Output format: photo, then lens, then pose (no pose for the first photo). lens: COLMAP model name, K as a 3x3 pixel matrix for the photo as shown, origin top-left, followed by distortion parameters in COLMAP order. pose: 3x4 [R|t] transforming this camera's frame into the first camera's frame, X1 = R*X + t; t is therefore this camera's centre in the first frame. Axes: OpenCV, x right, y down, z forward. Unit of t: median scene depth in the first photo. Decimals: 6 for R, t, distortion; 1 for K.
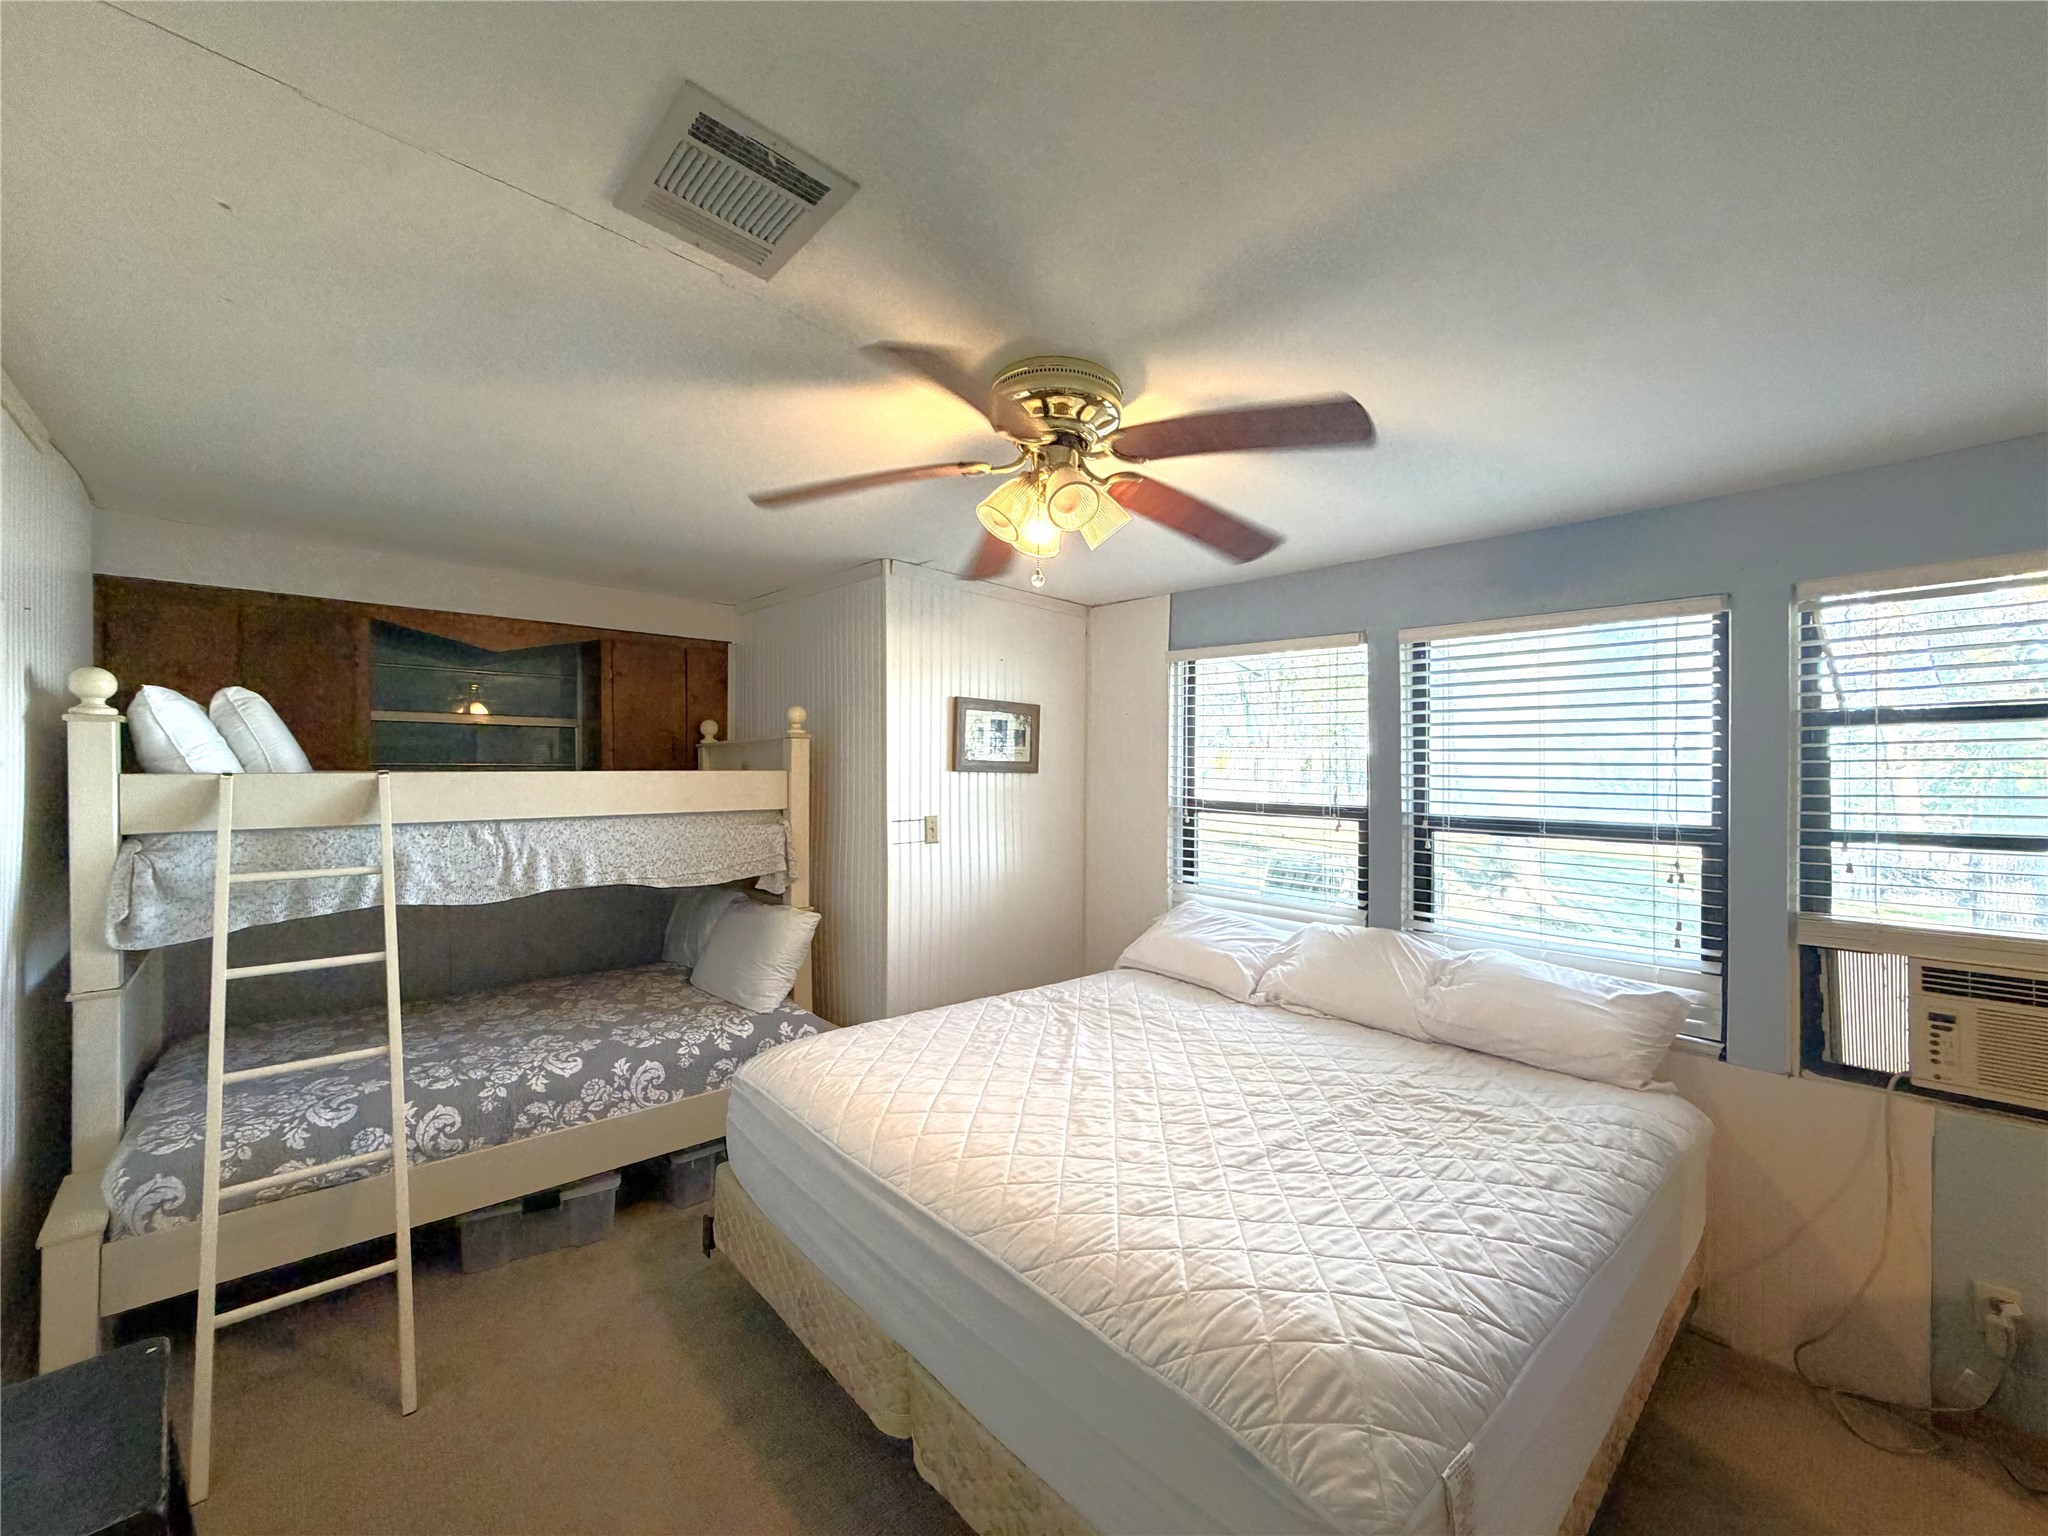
lens RADIAL K [[812.1, 0, 1015.5], [0, 812.1, 768.6], [0, 0, 1]] dist [-0.000433, -0.000177]
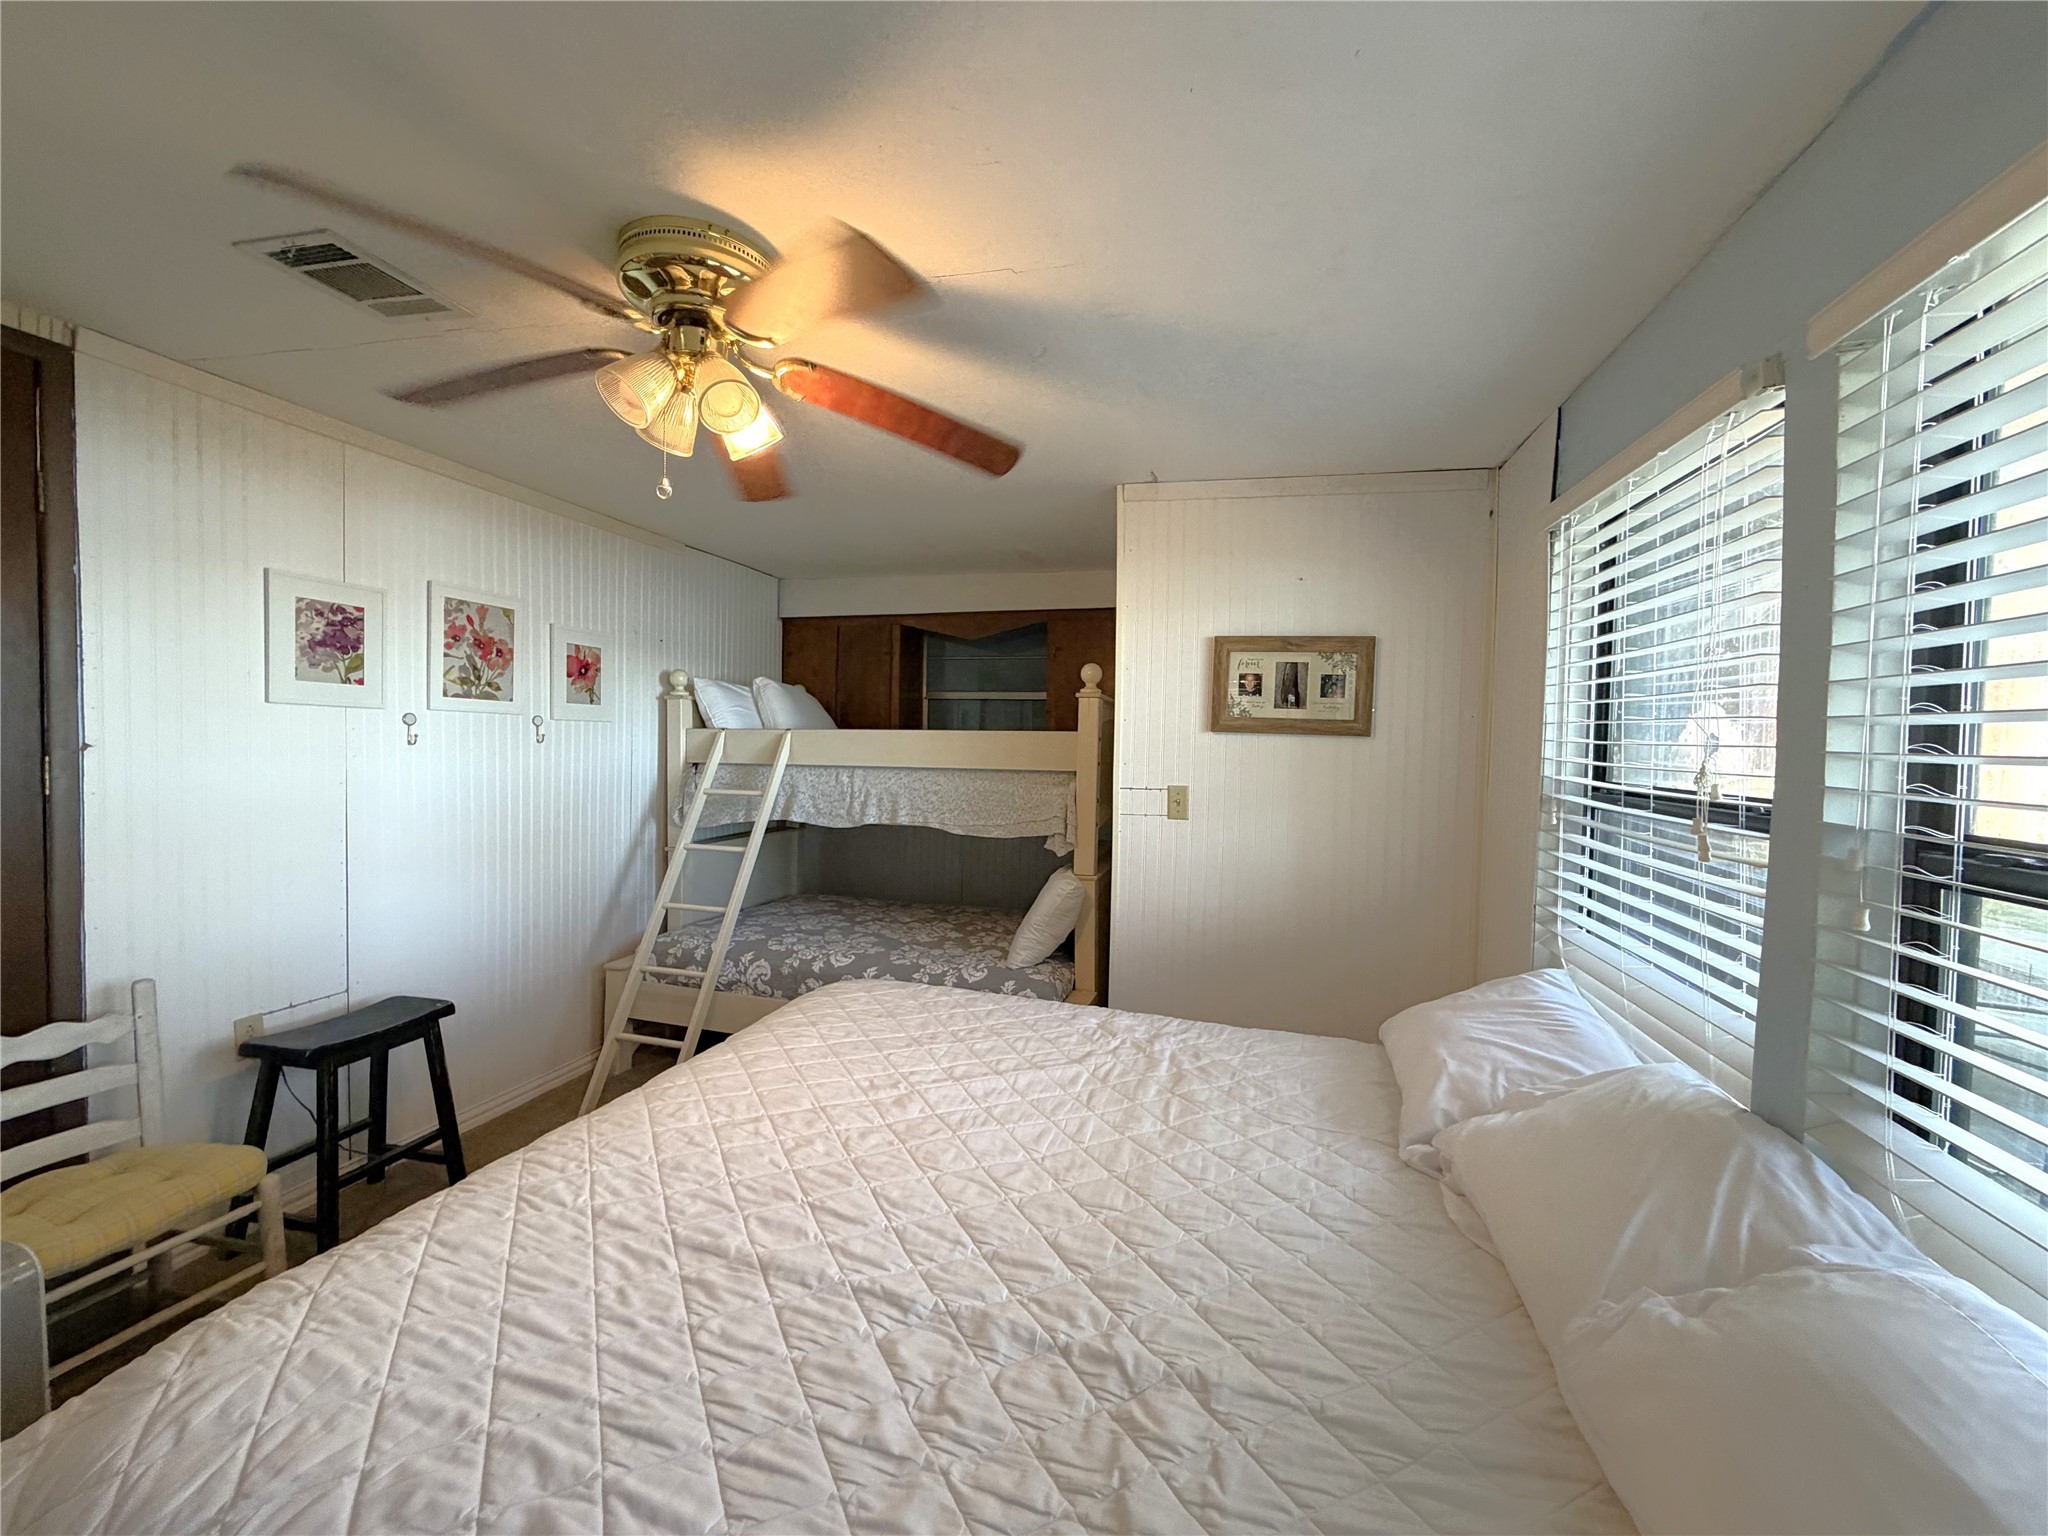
lens RADIAL K [[812.1, 0, 1015.5], [0, 812.1, 768.6], [0, 0, 1]] dist [-0.000433, -0.000177]
pose [[0.529300, 0.031673, -0.847844, 0.606663], [-0.017676, 0.999498, 0.026304, 0.026874], [0.848251, 0.001064, 0.529594, 0.512693]]
